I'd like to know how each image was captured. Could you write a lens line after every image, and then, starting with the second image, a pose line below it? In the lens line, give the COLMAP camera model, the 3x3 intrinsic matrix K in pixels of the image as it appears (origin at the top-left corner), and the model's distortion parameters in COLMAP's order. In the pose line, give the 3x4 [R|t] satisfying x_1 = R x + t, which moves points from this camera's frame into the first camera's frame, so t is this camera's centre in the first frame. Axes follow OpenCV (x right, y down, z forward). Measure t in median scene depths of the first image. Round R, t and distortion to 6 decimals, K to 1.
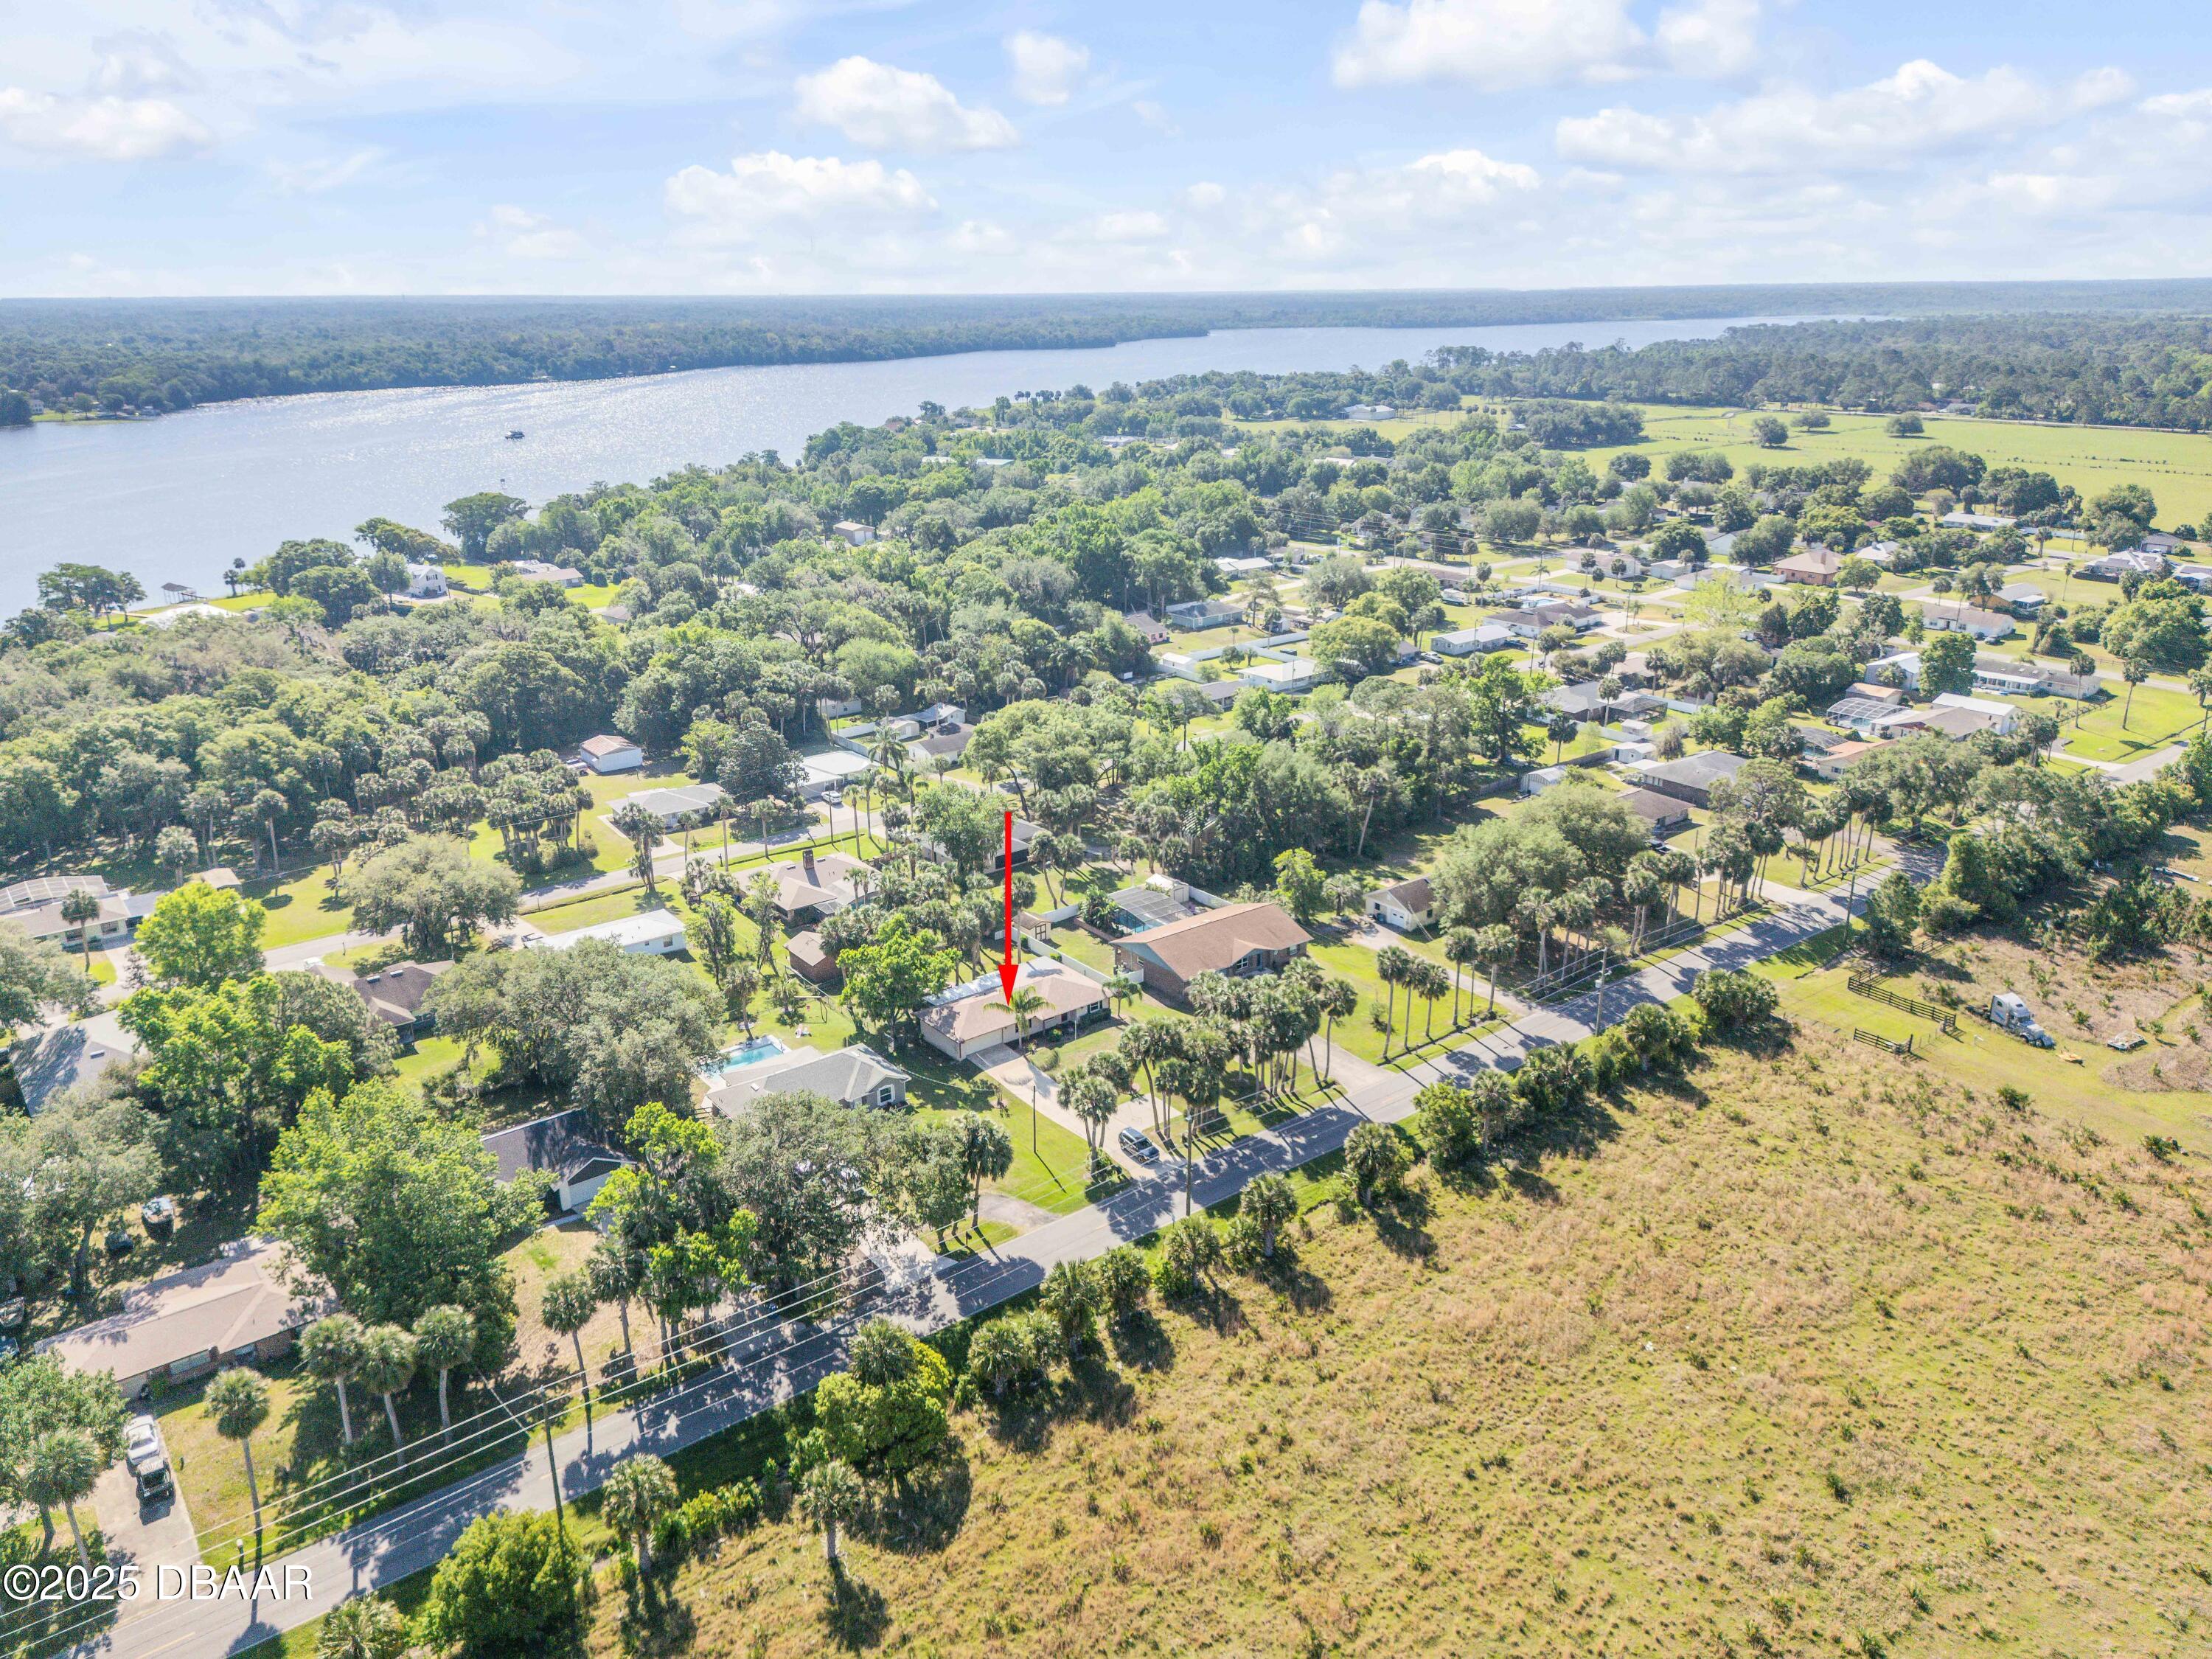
lens RADIAL K [[1560.7, 0, 1106.0], [0, 1560.7, 829.5], [0, 0, 1]] dist [0.072479, -0.073491]
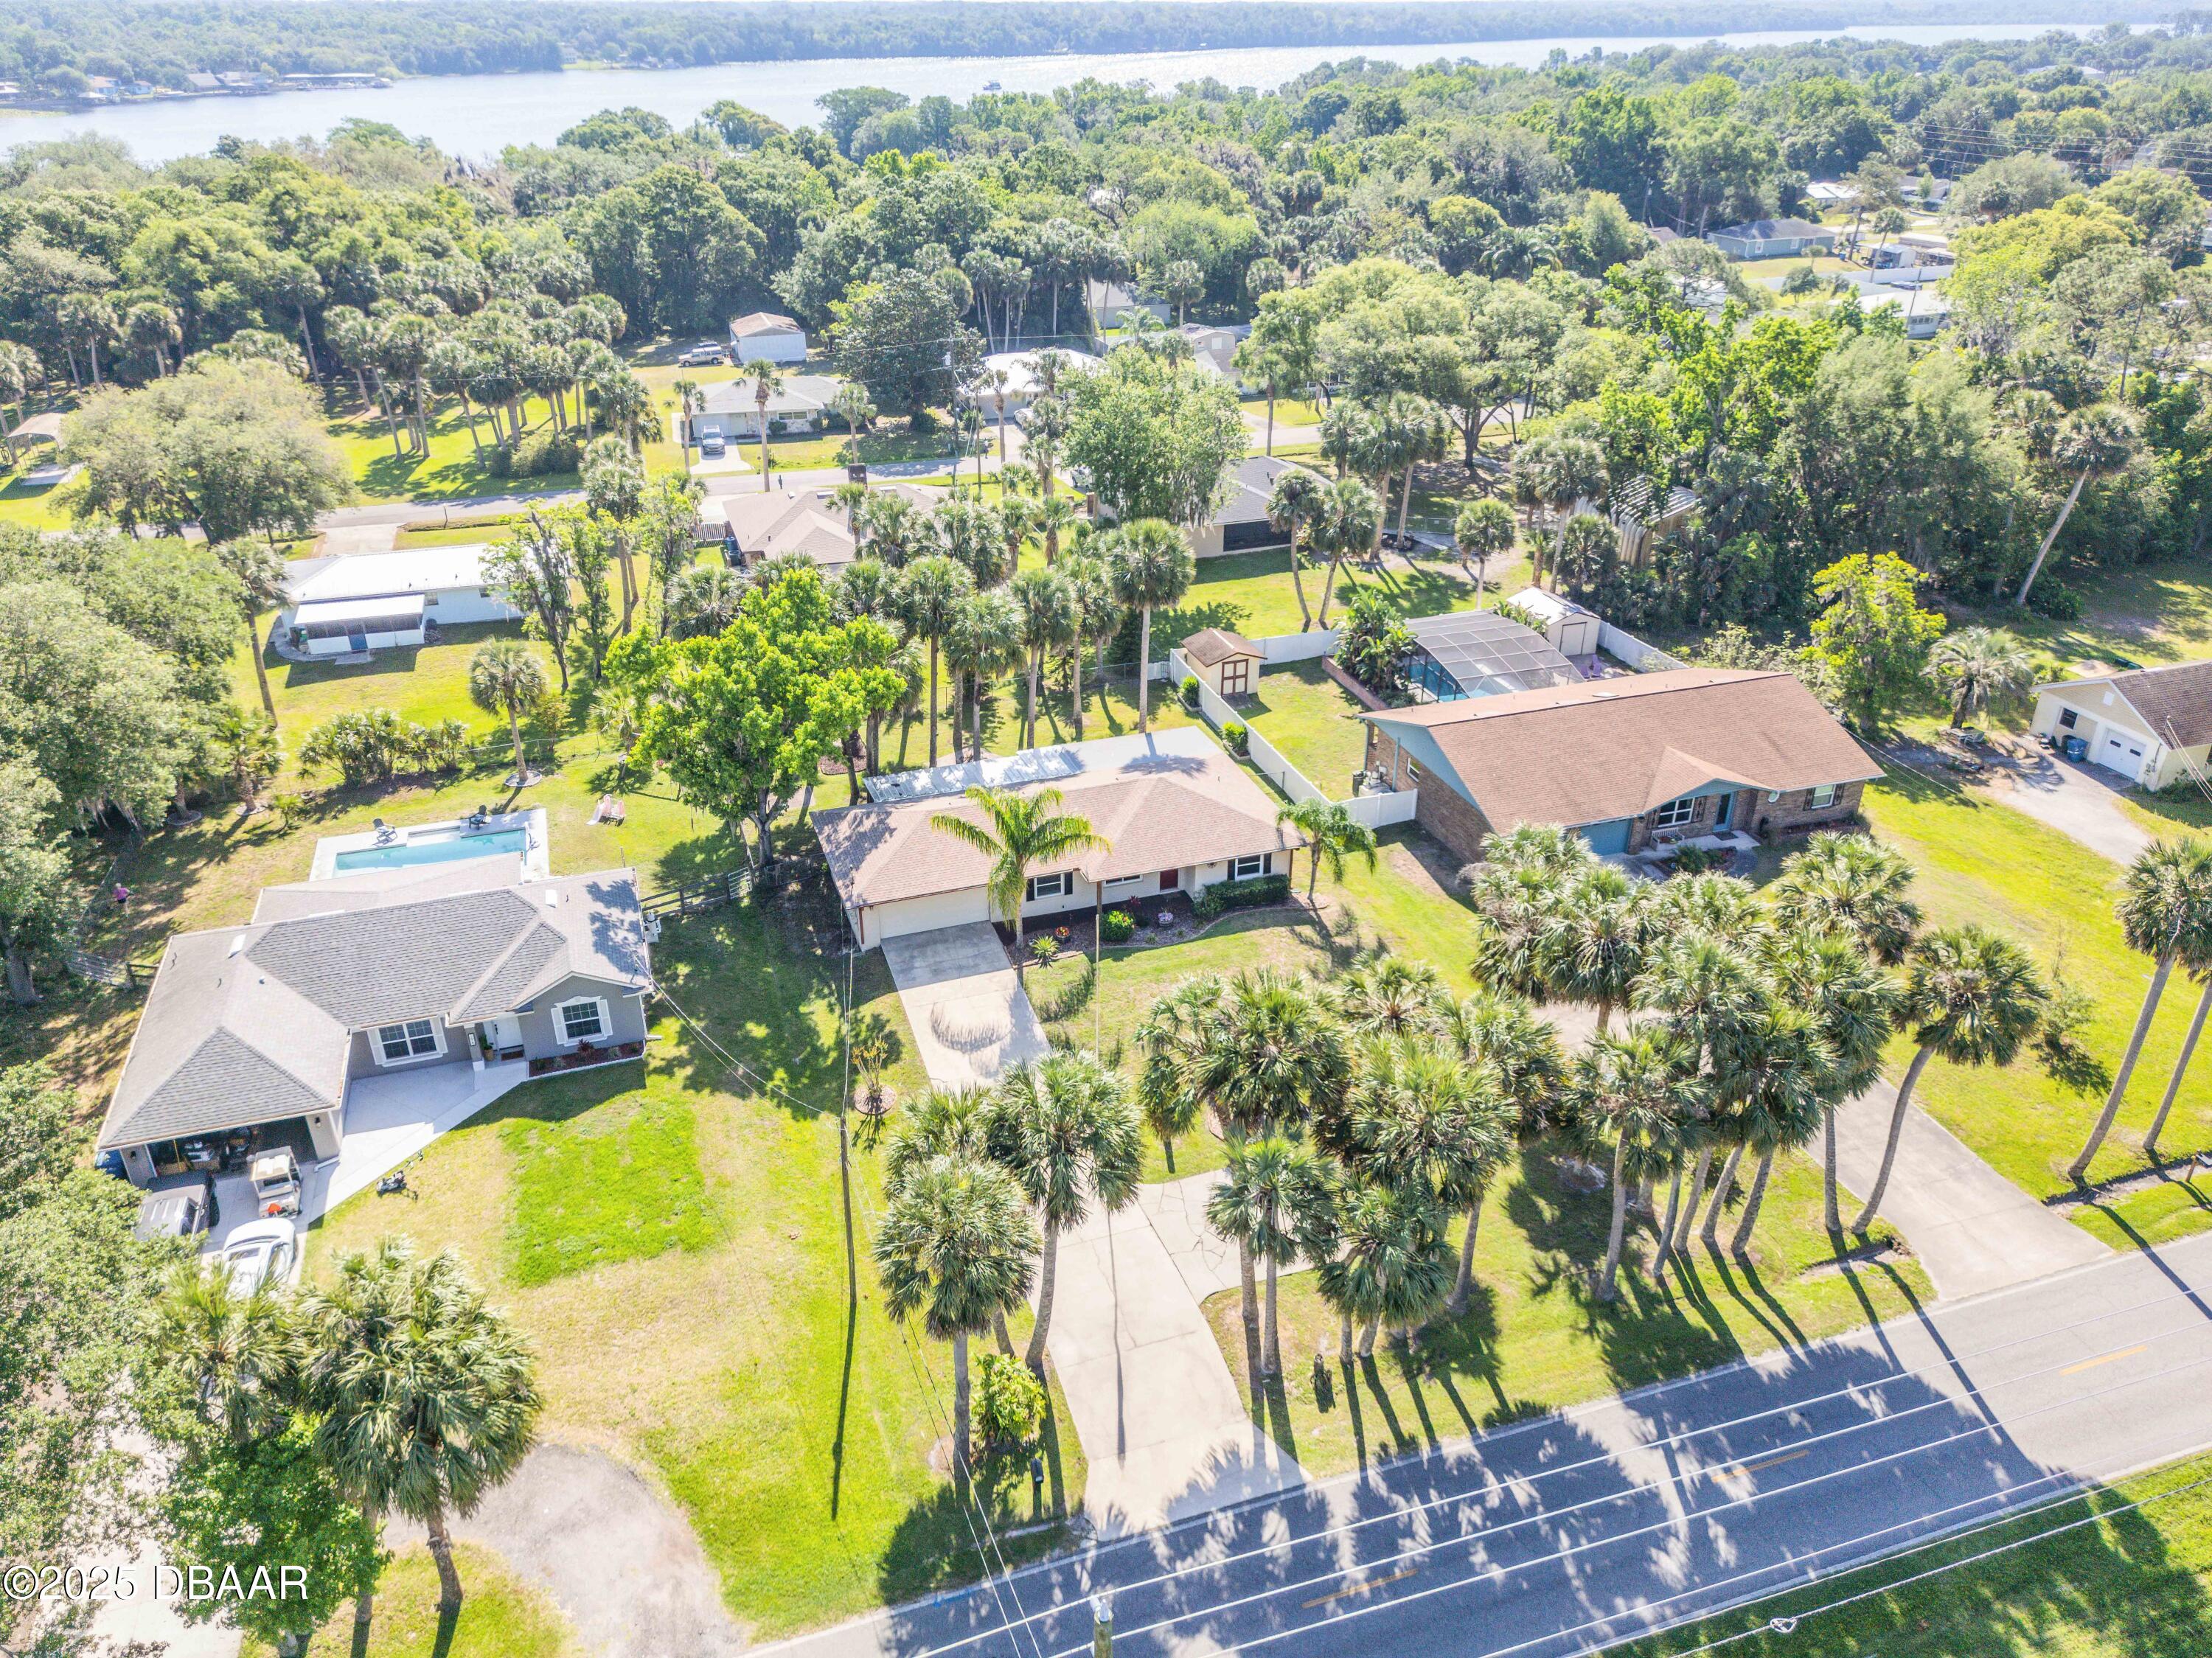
lens RADIAL K [[1560.6, 0, 1106.0], [0, 1560.6, 829.0], [0, 0, 1]] dist [0.072479, -0.073491]
pose [[0.944385, 0.157196, -0.288836, 0.070923], [-0.111806, 0.979508, 0.167524, 0.042111], [0.309251, -0.125914, 0.942608, 0.617353]]
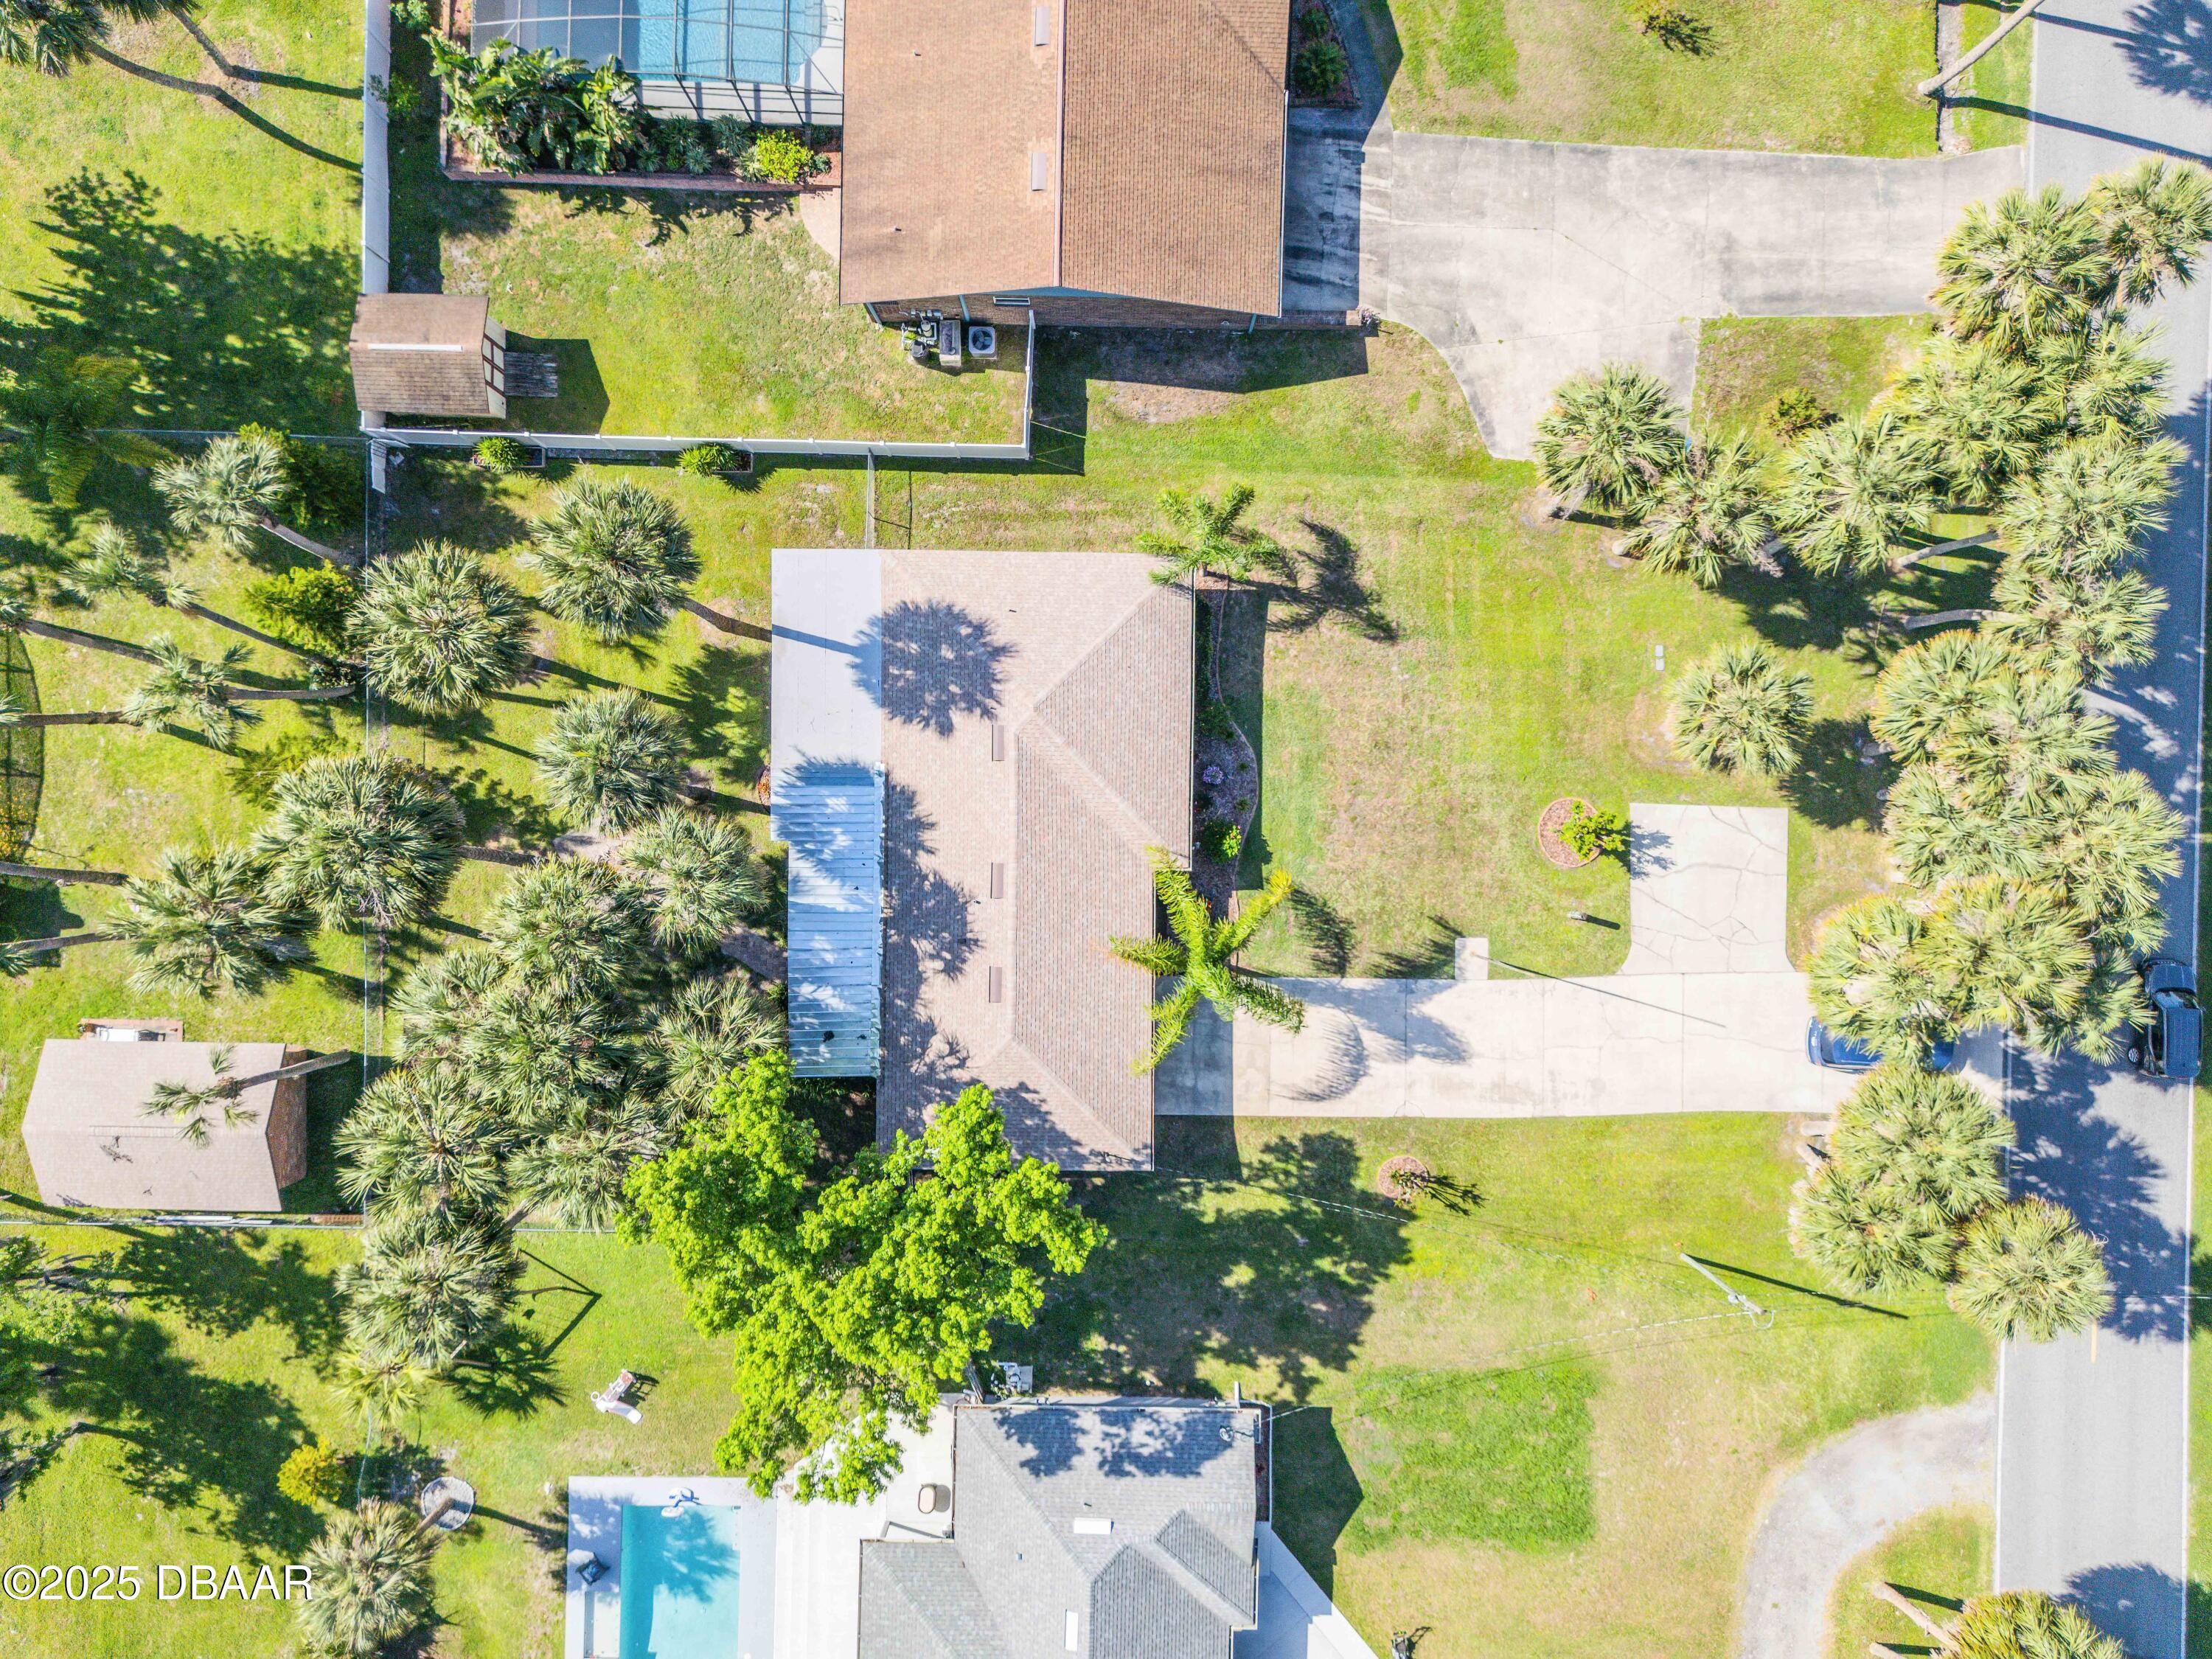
lens RADIAL K [[1560.7, 0, 1106.0], [0, 1560.7, 829.5], [0, 0, 1]] dist [0.072479, -0.073491]
pose [[0.624645, -0.780909, 0.000108, -0.043504], [0.259095, 0.207379, 0.943326, -0.167292], [-0.736674, -0.589216, 0.331868, 0.884992]]
